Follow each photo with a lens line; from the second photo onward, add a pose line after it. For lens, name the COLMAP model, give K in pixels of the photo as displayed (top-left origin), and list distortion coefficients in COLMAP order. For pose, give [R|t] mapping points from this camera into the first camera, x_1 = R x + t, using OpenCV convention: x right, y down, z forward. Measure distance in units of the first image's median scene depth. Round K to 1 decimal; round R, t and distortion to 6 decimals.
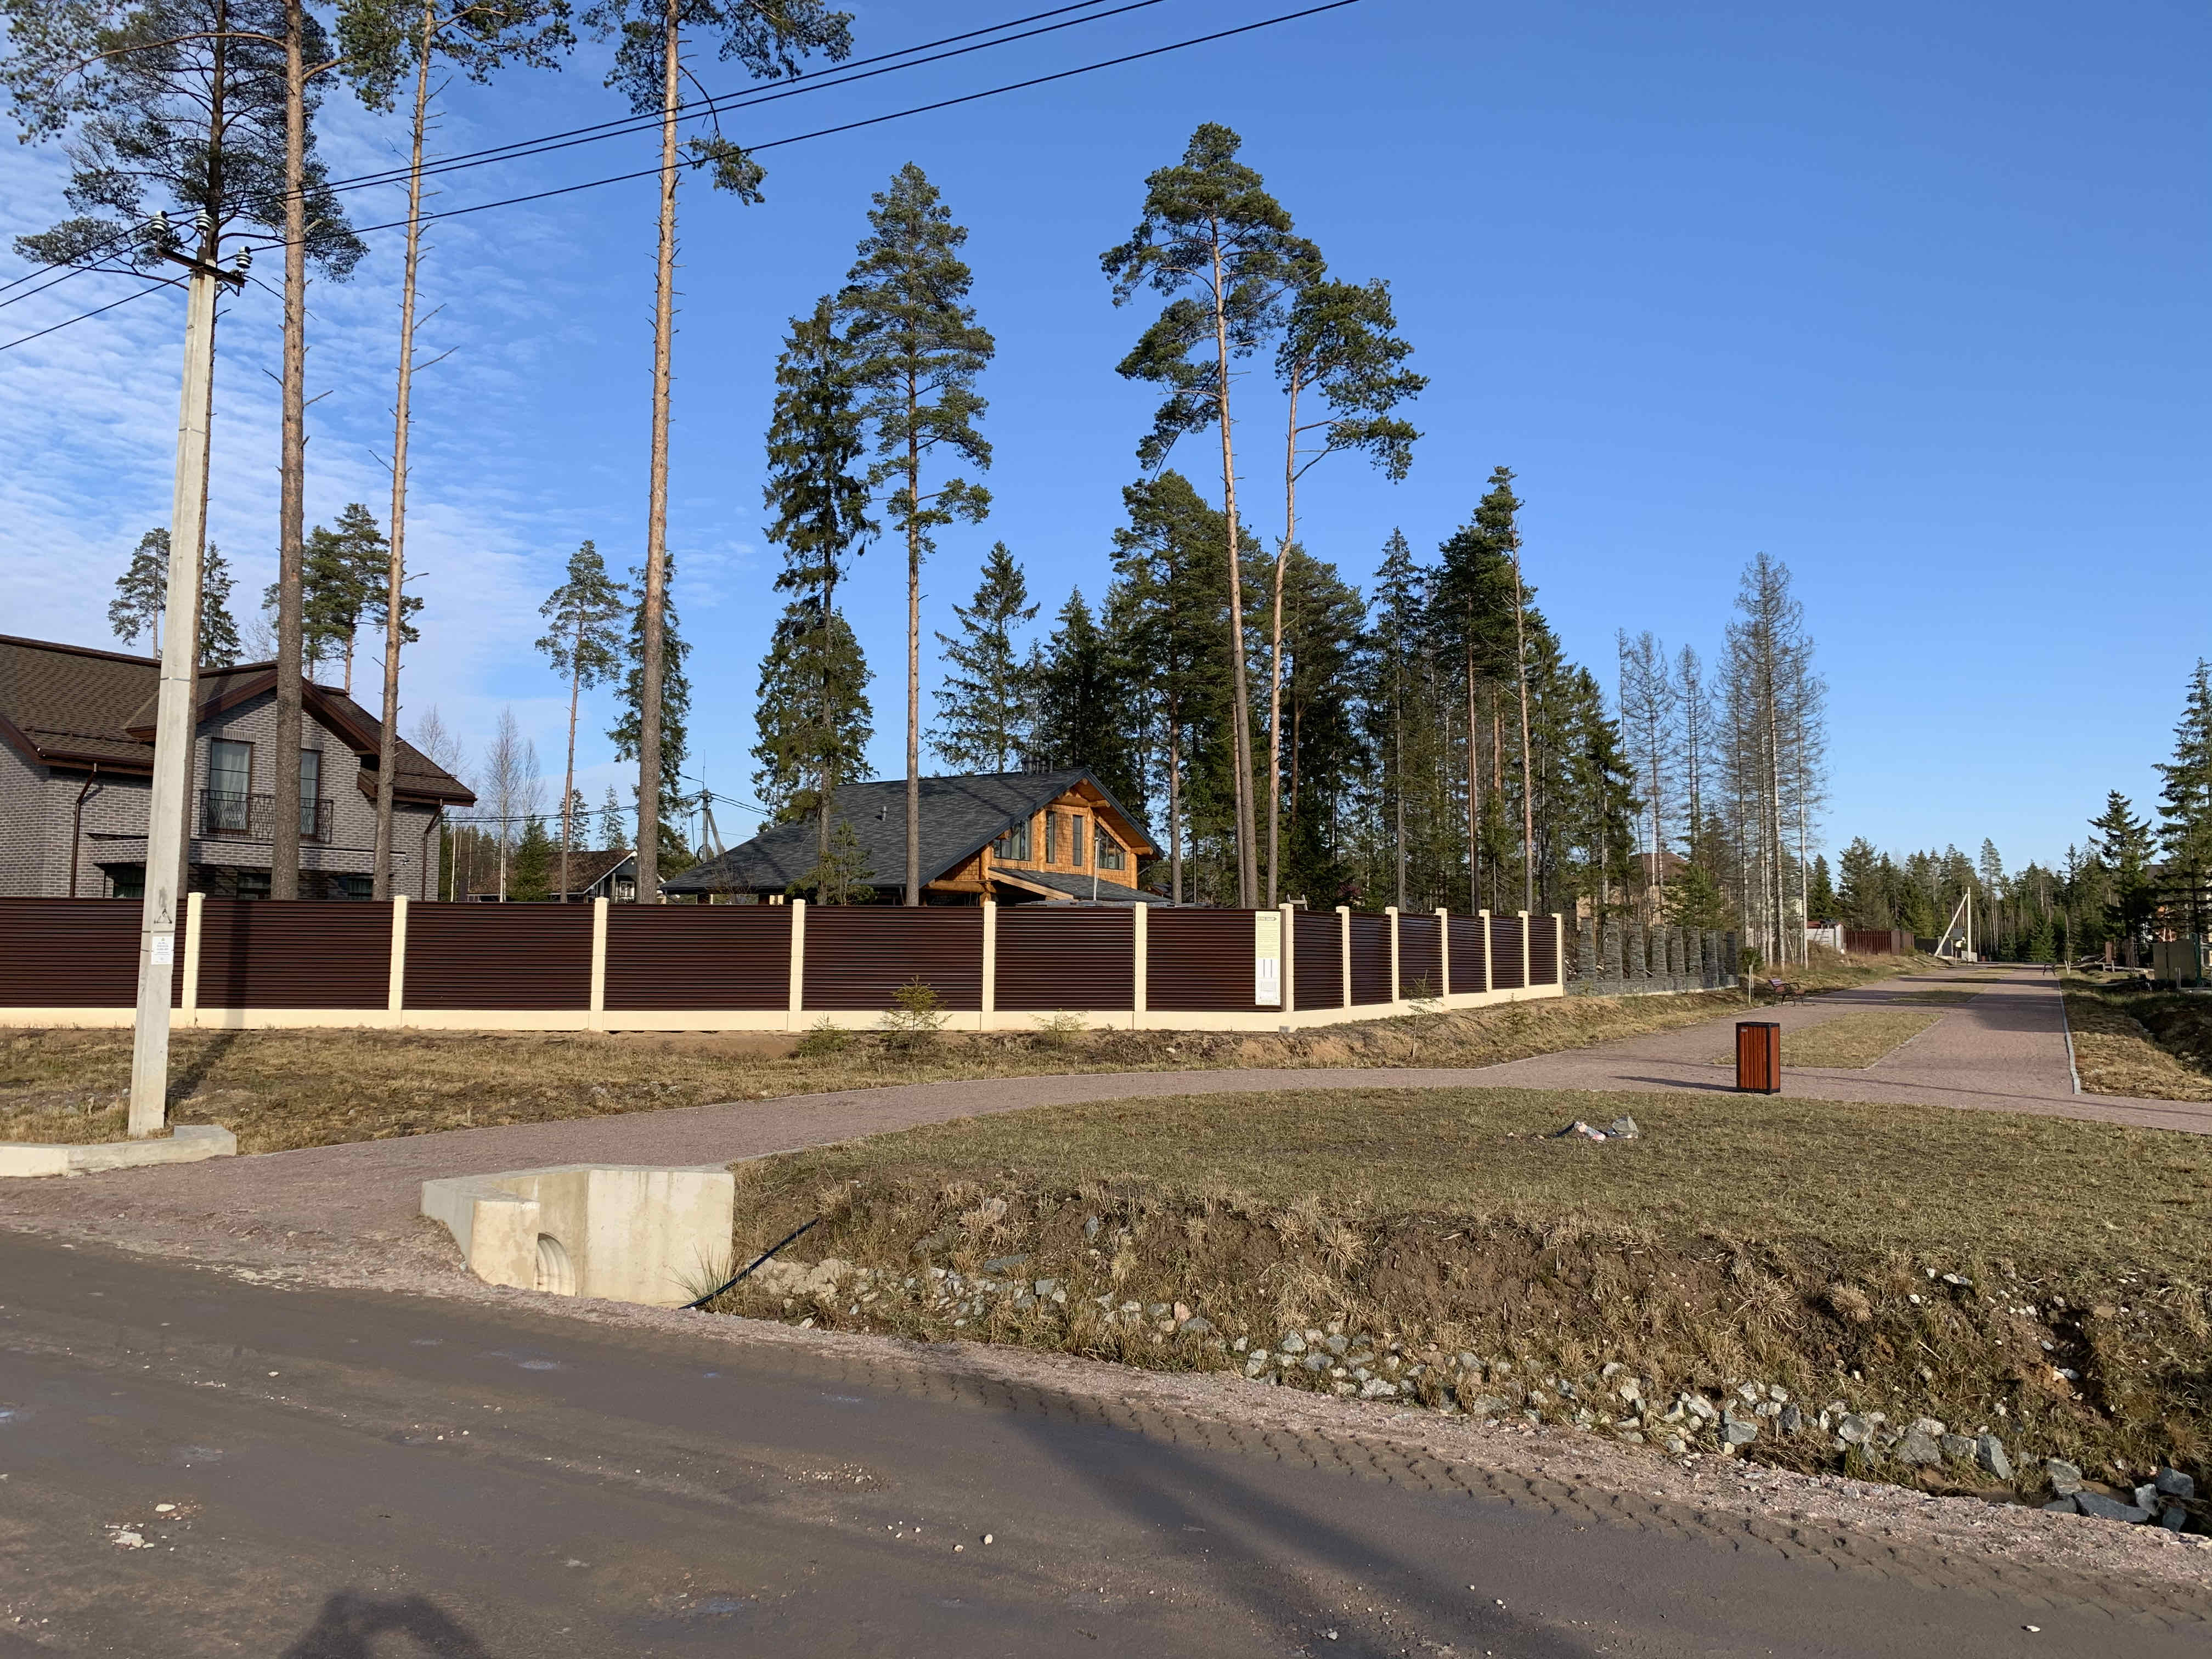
lens RADIAL K [[1636.2, 0, 1103.5], [0, 1636.2, 813.7], [0, 0, 1]] dist [0.020164, -0.055160]
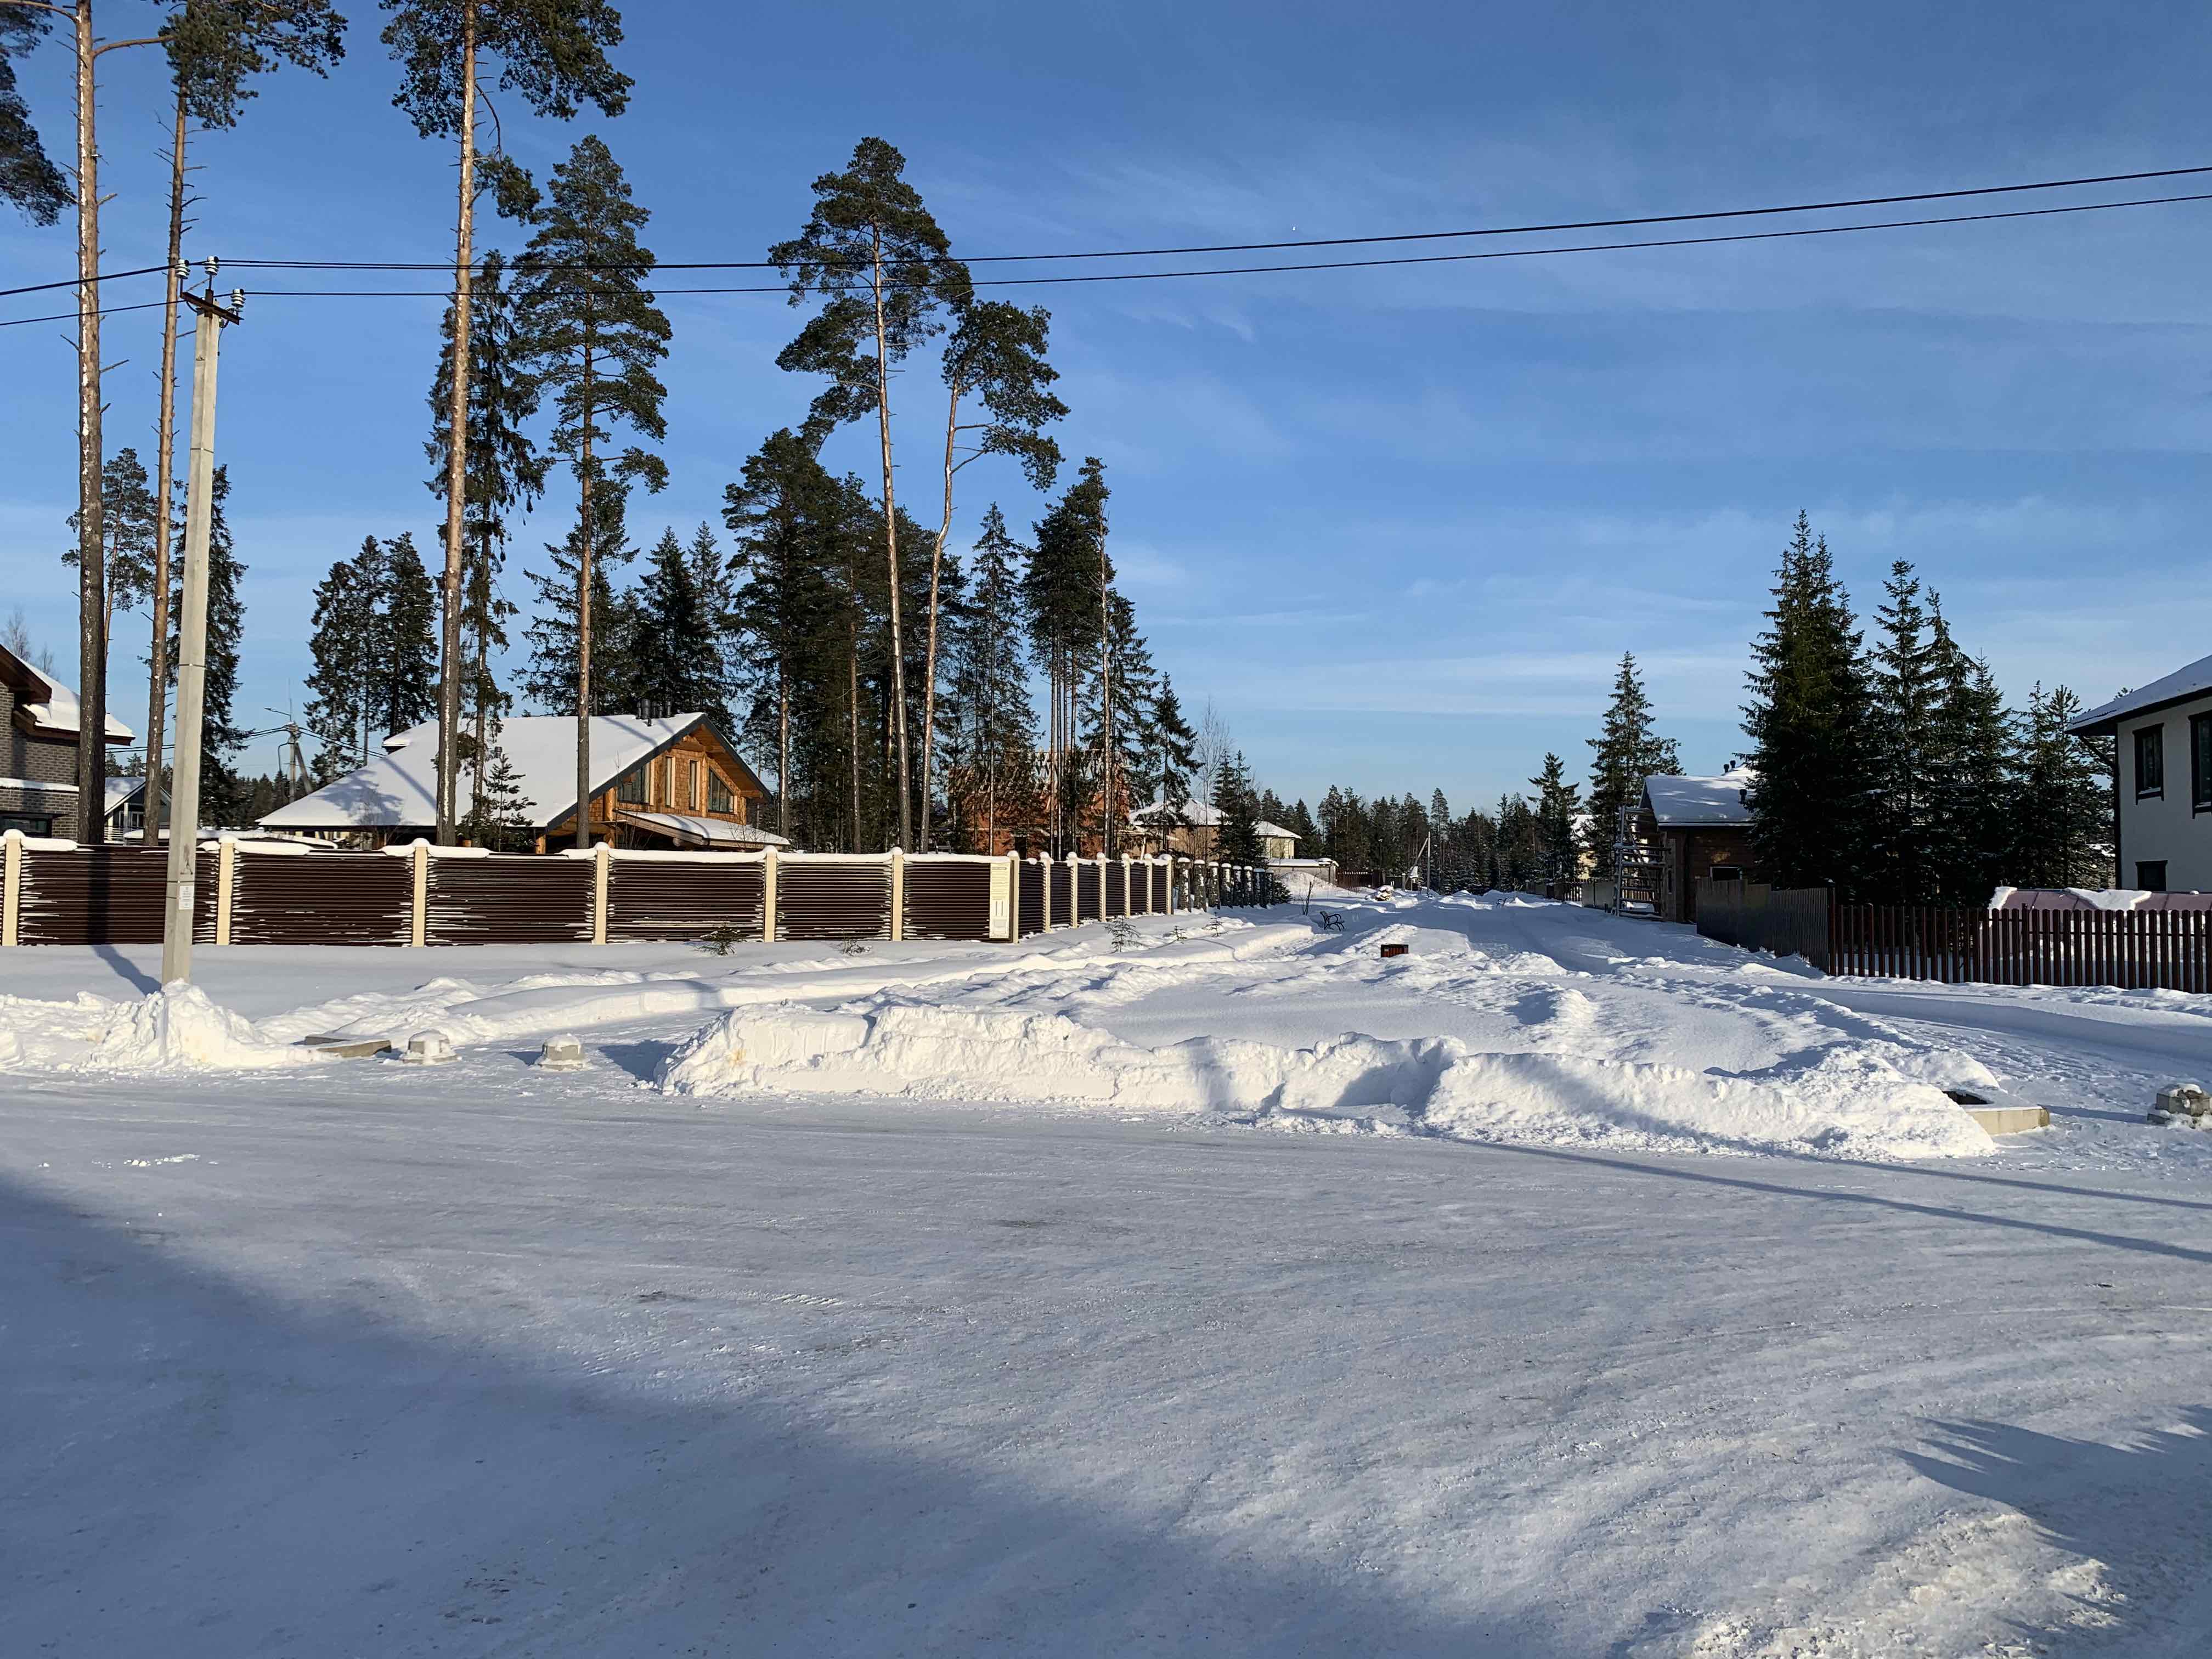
lens RADIAL K [[1636.2, 0, 1121.1], [0, 1636.2, 820.9], [0, 0, 1]] dist [0.020164, -0.055160]
pose [[0.953661, 0.012408, 0.300627, -0.067675], [-0.025176, 0.998936, 0.038632, -0.008060], [-0.299828, -0.044411, 0.952959, -0.076019]]
